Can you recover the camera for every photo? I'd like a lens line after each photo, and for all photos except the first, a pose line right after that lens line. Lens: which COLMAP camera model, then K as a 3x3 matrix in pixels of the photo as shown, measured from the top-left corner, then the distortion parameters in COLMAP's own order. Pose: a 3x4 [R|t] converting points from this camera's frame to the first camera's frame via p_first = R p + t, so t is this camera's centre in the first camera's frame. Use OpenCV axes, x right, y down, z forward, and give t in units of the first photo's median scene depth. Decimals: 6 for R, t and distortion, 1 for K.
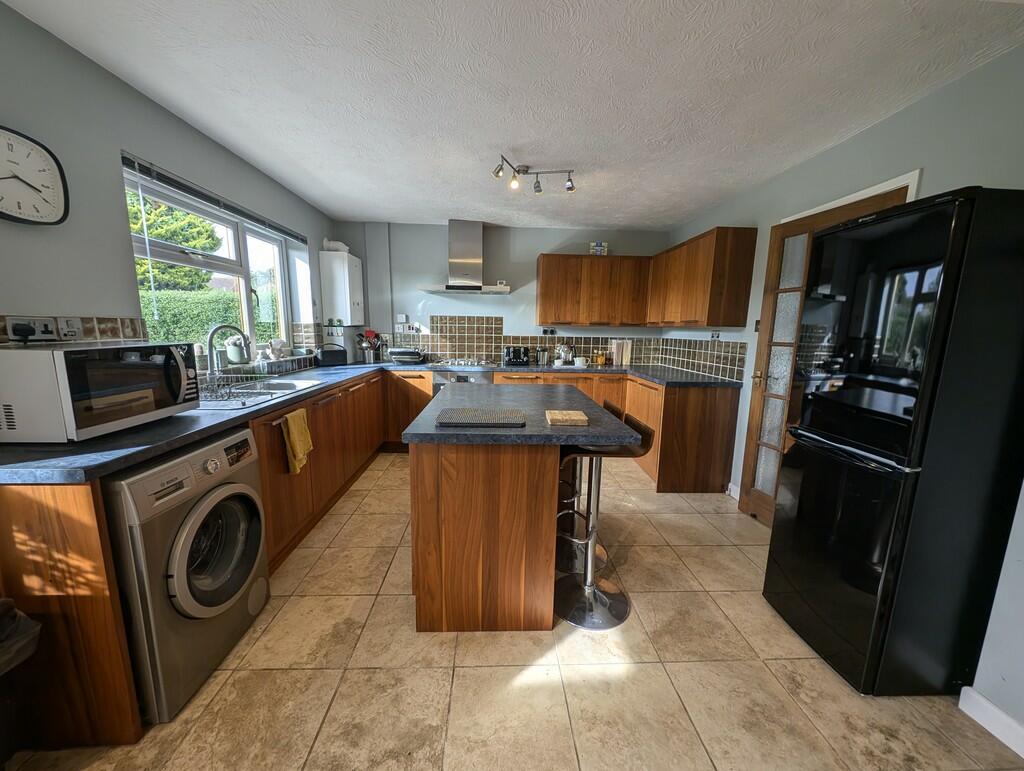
lens RADIAL K [[387.9, 0, 510.9], [0, 387.9, 390.1], [0, 0, 1]] dist [0.000968, -0.000206]
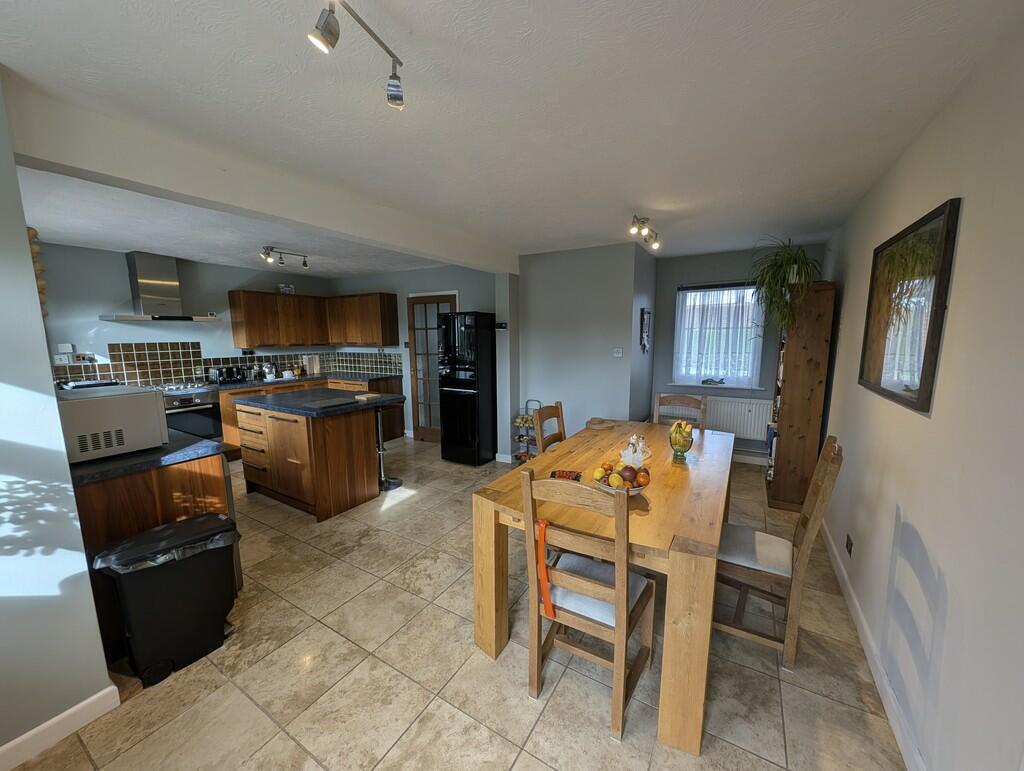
lens RADIAL K [[387.9, 0, 510.9], [0, 387.9, 390.1], [0, 0, 1]] dist [0.000968, -0.000206]
pose [[0.557150, -0.140543, 0.818432, -0.633916], [0.147779, 0.986623, 0.068824, 0.000687], [-0.817156, 0.082602, 0.570467, -0.471991]]
